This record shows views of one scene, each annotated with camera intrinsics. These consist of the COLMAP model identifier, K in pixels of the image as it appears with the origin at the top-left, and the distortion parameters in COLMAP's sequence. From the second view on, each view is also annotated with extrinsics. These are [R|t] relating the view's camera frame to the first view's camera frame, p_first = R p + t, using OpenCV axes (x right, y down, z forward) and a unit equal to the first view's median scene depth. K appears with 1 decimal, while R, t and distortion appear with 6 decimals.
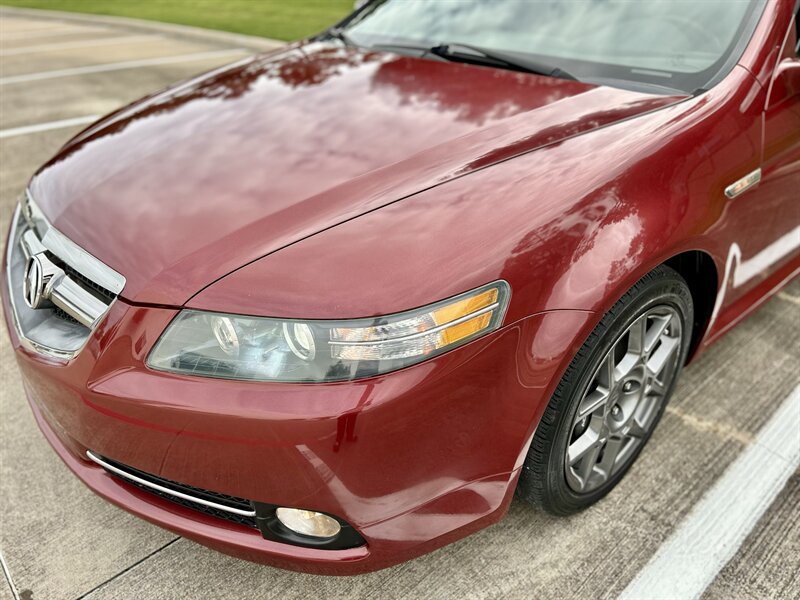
lens RADIAL K [[608.4, 0, 402.0], [0, 608.4, 297.0], [0, 0, 1]] dist [0.034116, -0.040989]
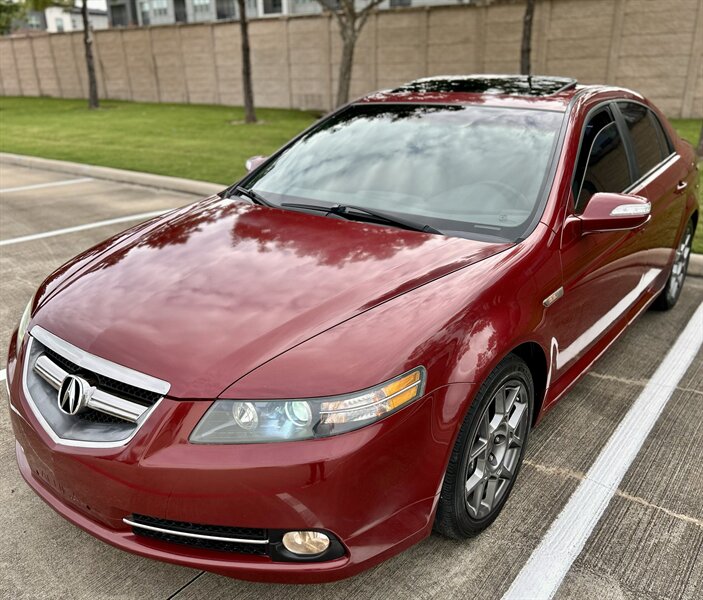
lens RADIAL K [[636.7, 0, 351.0], [0, 636.7, 302.1], [0, 0, 1]] dist [0.028793, -0.033799]
pose [[0.981612, -0.047555, 0.184867, -0.223608], [0.078306, 0.983549, -0.162785, 0.045907], [-0.174084, 0.174268, 0.969188, -0.436209]]
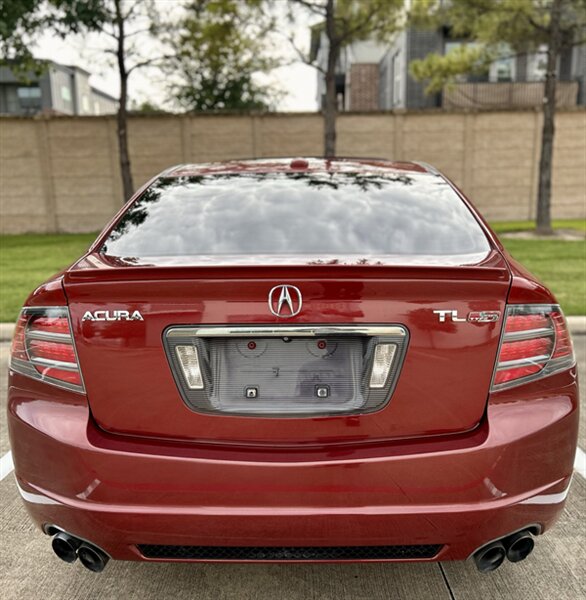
lens RADIAL K [[699.2, 0, 312.1], [0, 699.2, 318.8], [0, 0, 1]] dist [0.016061, 0.000000]
pose [[0.659196, -0.115447, 0.743056, -1.458125], [0.364623, 0.913280, -0.181577, -0.067152], [-0.657656, 0.390630, 0.644125, 0.101768]]
